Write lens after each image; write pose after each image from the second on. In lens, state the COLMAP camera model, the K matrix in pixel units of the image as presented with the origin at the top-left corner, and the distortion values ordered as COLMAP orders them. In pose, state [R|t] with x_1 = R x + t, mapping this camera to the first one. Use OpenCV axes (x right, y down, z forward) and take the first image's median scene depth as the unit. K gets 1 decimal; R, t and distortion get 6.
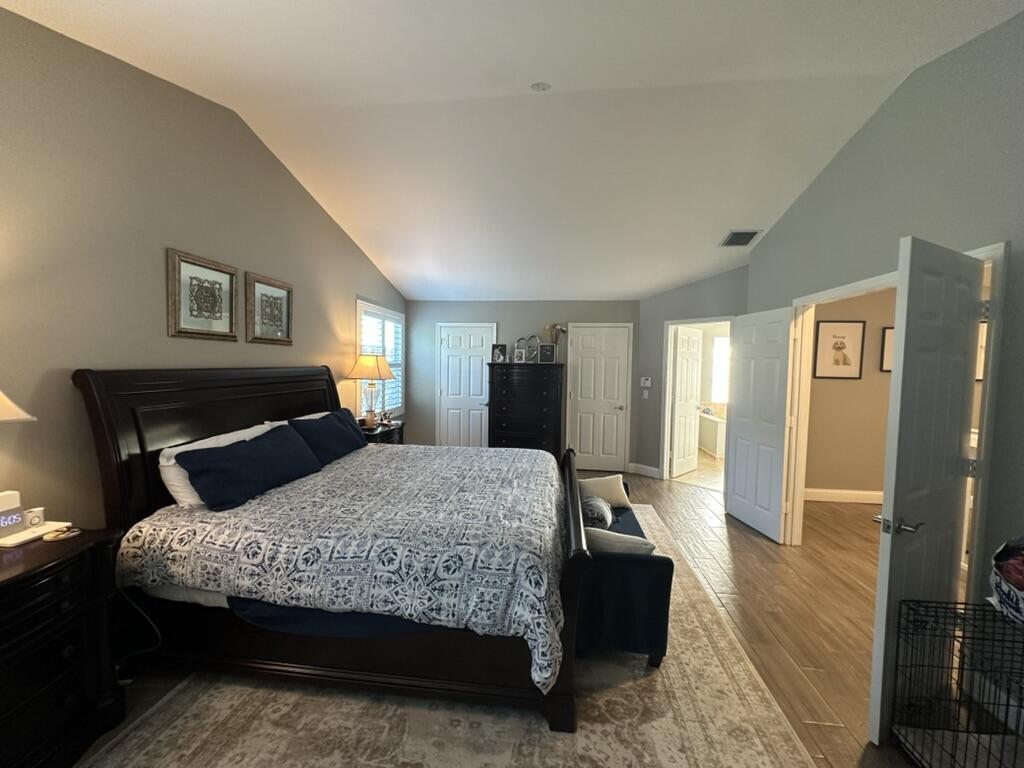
lens RADIAL K [[408.7, 0, 513.6], [0, 408.7, 383.4], [0, 0, 1]] dist [-0.004348, -0.000333]
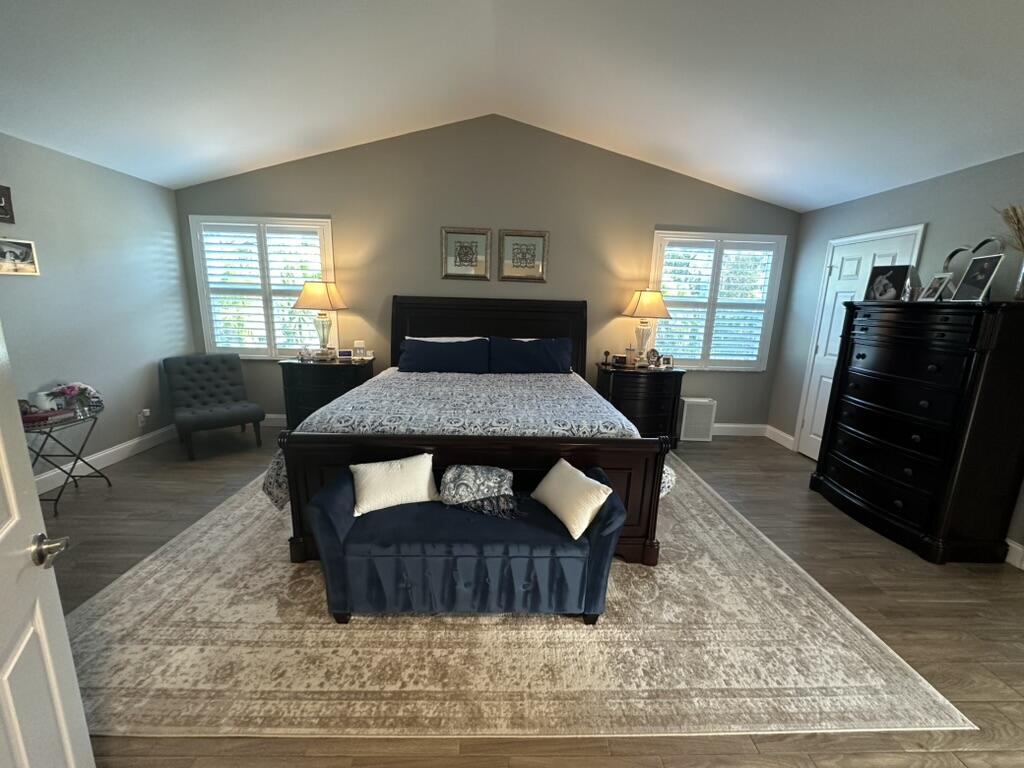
lens RADIAL K [[408.7, 0, 512.9], [0, 408.7, 381.9], [0, 0, 1]] dist [-0.004348, -0.000333]
pose [[0.142391, 0.183687, -0.972617, 1.256644], [-0.078028, 0.981655, 0.173971, -0.008143], [0.986730, 0.051119, 0.154112, 1.289258]]
